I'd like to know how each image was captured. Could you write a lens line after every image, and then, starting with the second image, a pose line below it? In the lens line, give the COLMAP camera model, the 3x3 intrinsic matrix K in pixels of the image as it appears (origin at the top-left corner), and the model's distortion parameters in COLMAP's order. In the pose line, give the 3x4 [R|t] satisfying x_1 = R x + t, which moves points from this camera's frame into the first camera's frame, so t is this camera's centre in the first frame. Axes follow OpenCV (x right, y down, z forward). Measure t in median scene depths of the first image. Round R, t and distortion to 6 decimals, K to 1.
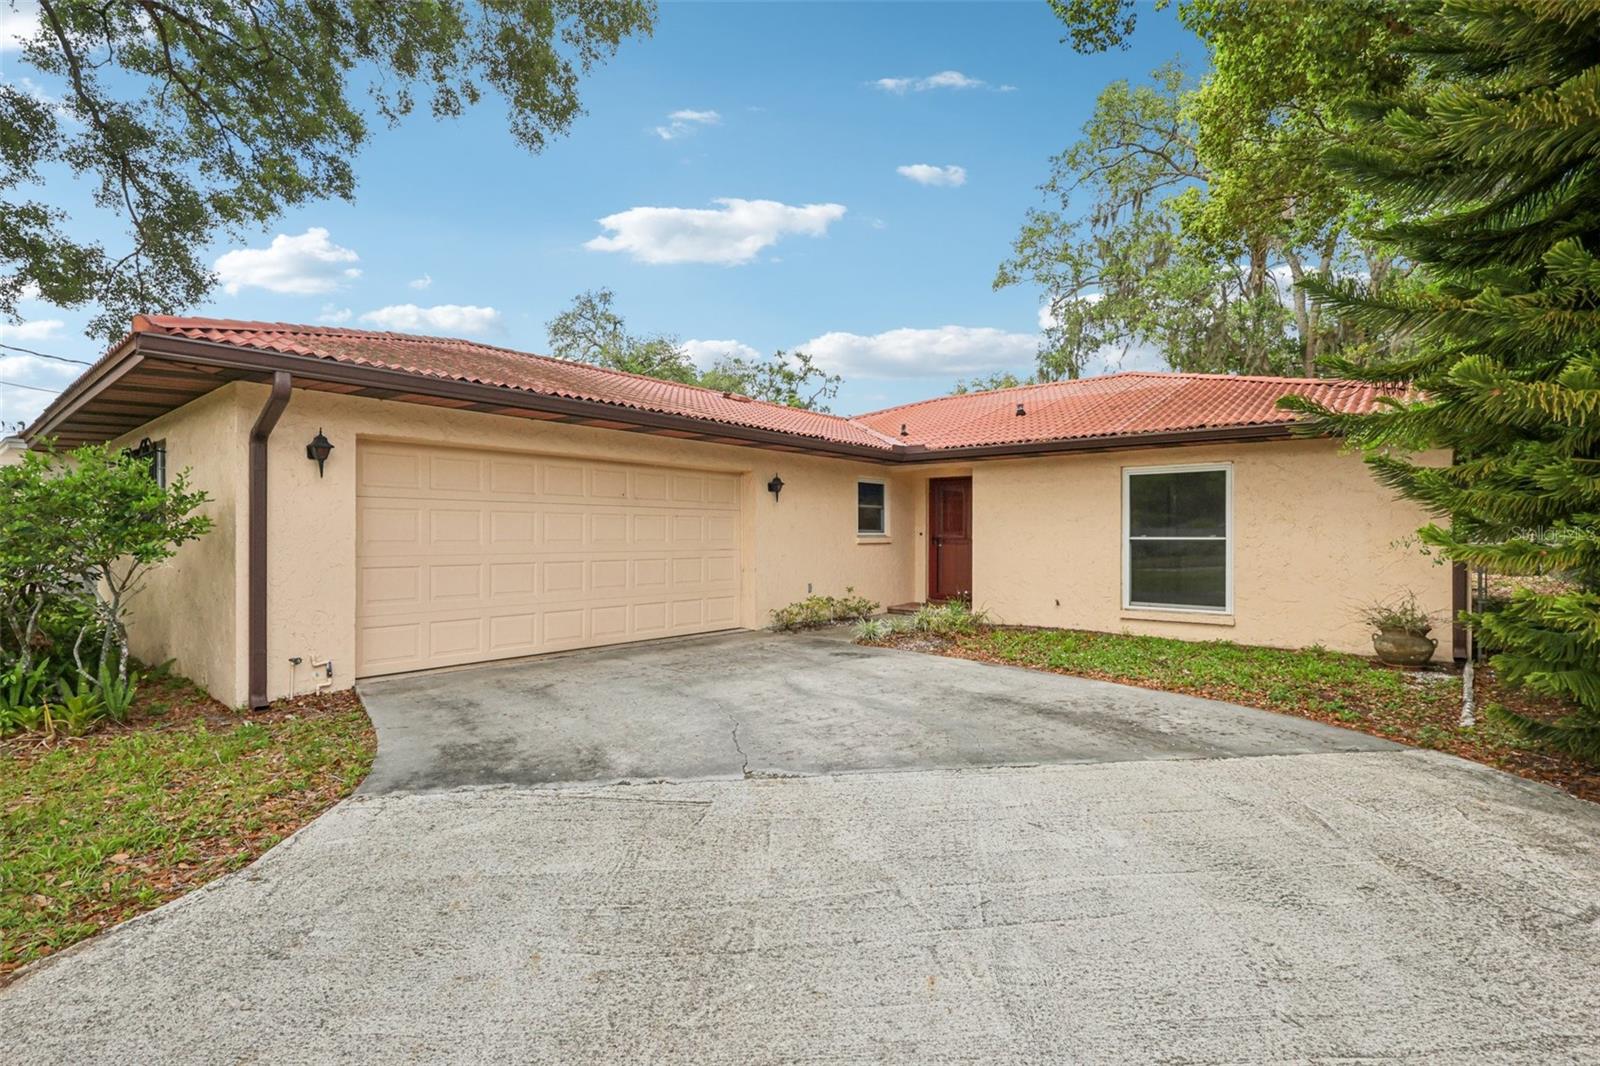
lens RADIAL K [[752.3, 0, 831.6], [0, 752.3, 530.2], [0, 0, 1]] dist [-0.003195, 0.002060]
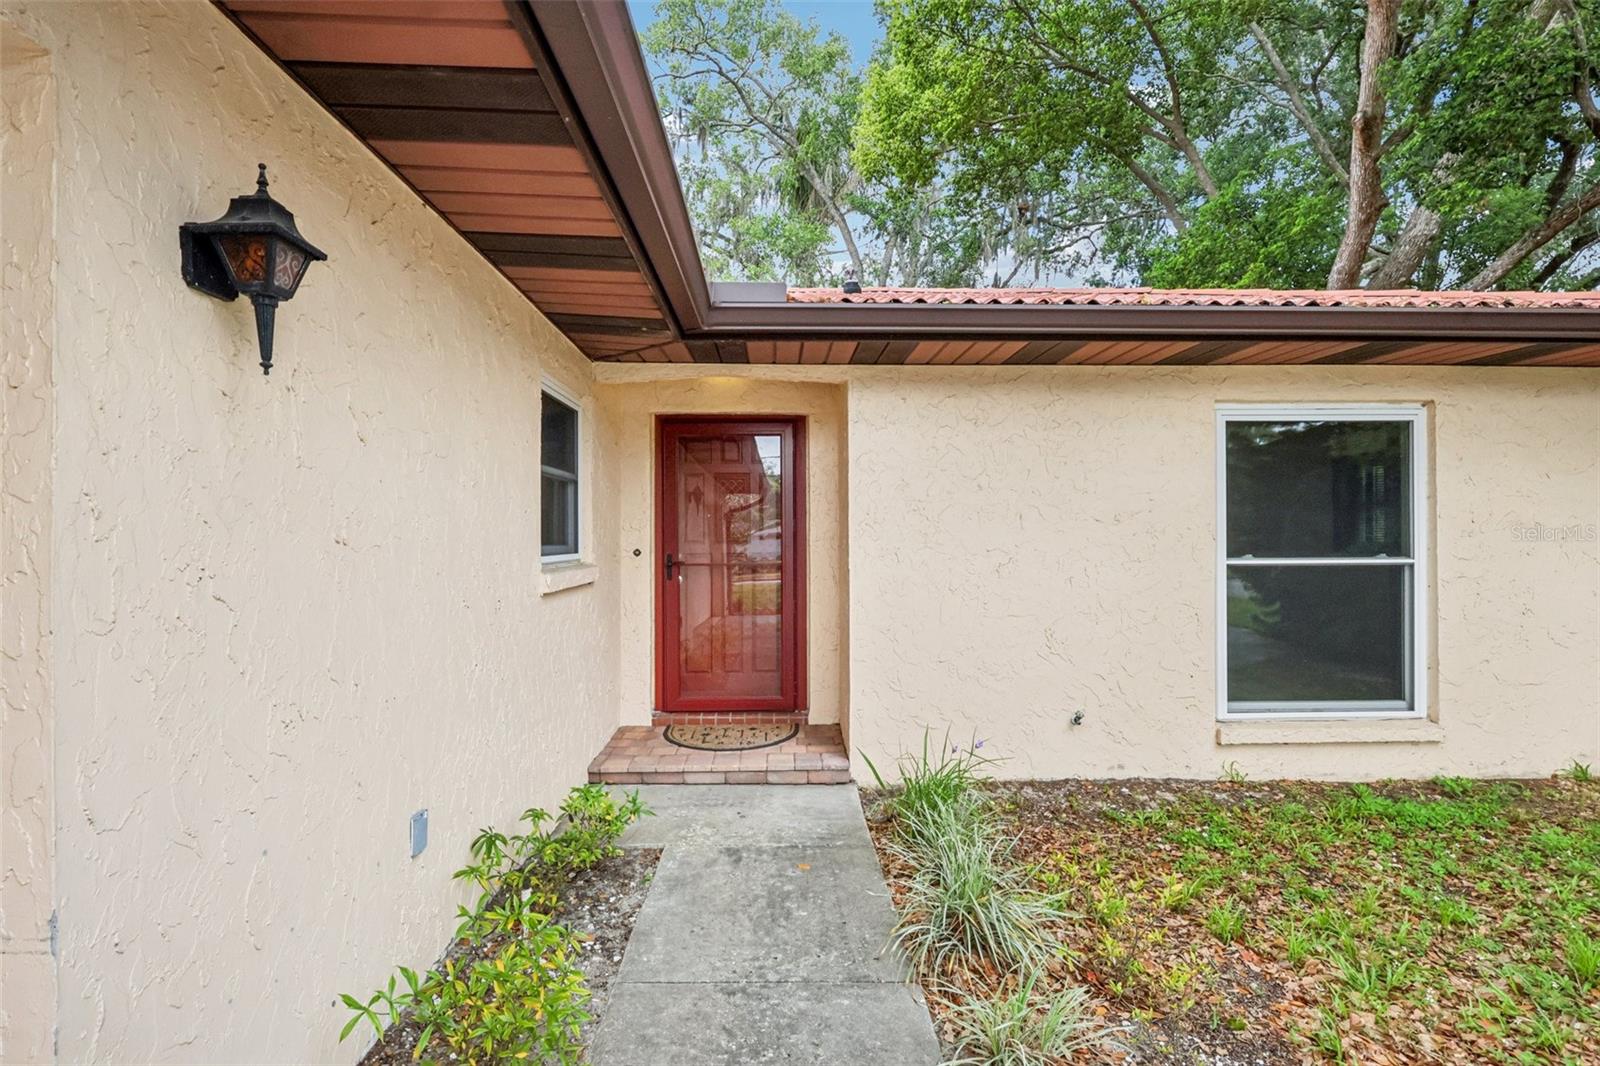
lens RADIAL K [[752.3, 0, 803.4], [0, 752.3, 524.6], [0, 0, 1]] dist [-0.003195, 0.002060]
pose [[0.767304, 0.004348, 0.641269, -0.084110], [-0.000523, 0.999981, -0.006154, -0.008575], [-0.641283, 0.004387, 0.767292, 0.787916]]
